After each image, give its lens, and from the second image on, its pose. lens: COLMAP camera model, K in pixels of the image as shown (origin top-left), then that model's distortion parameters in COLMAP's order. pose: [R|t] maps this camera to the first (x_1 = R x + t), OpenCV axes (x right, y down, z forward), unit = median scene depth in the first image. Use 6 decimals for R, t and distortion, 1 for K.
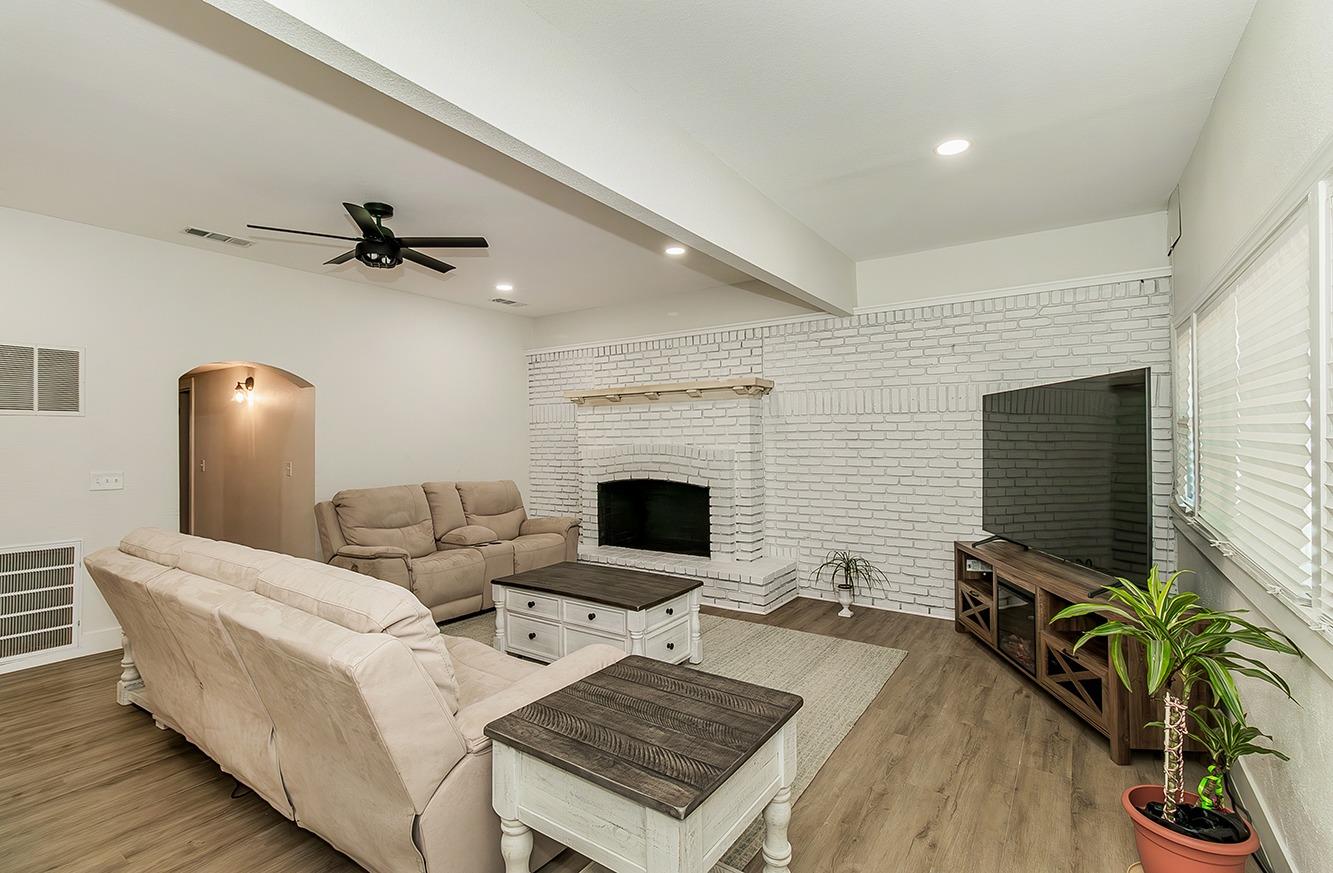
lens RADIAL K [[602.8, 0, 661.6], [0, 602.8, 434.7], [0, 0, 1]] dist [0.005798, -0.000865]
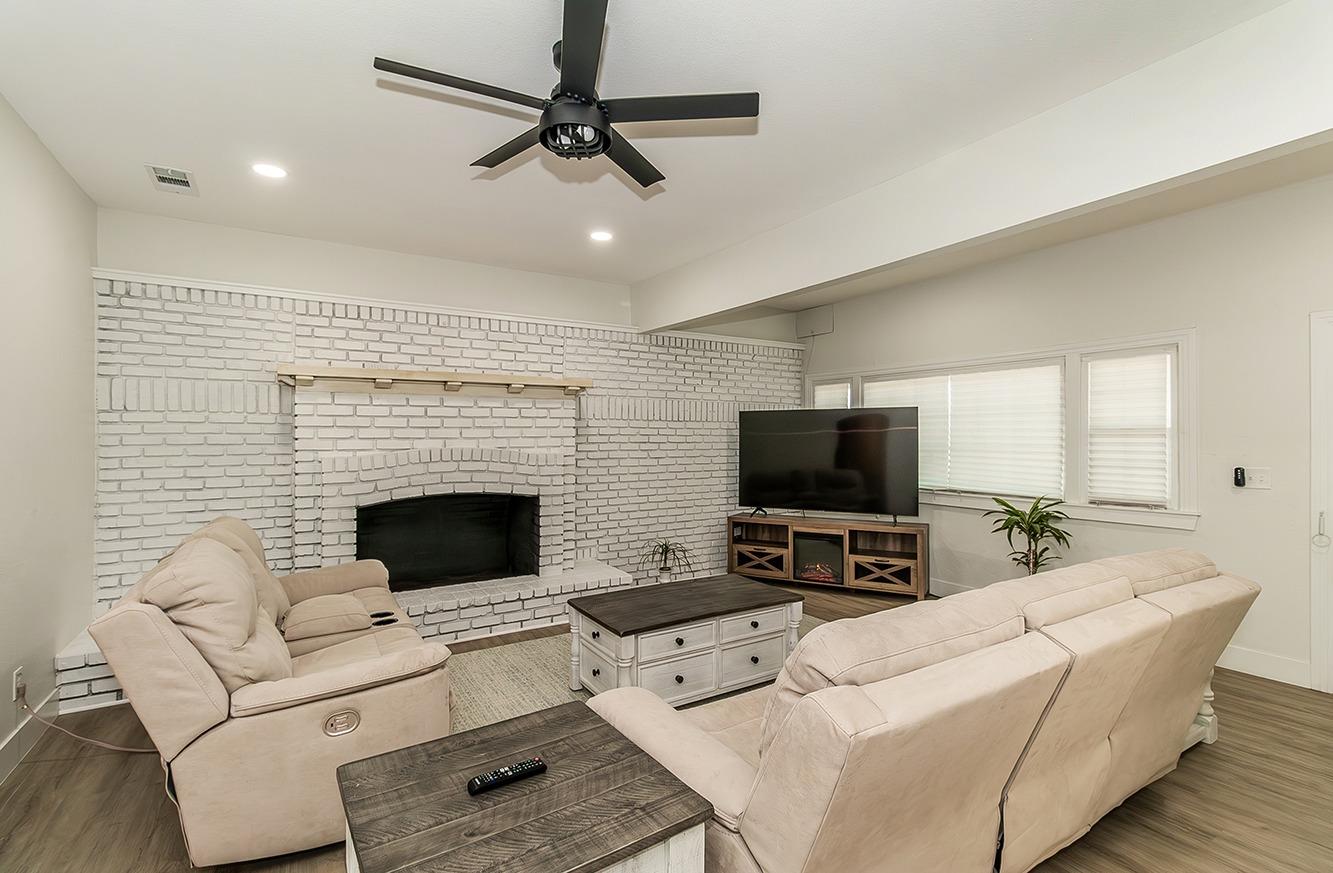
lens RADIAL K [[602.8, 0, 663.0], [0, 602.8, 437.8], [0, 0, 1]] dist [0.005798, -0.000865]
pose [[0.401665, 0.009019, 0.915742, -0.653703], [-0.005101, 0.999958, -0.007611, 0.007267], [-0.915773, -0.001614, 0.401694, 0.463848]]
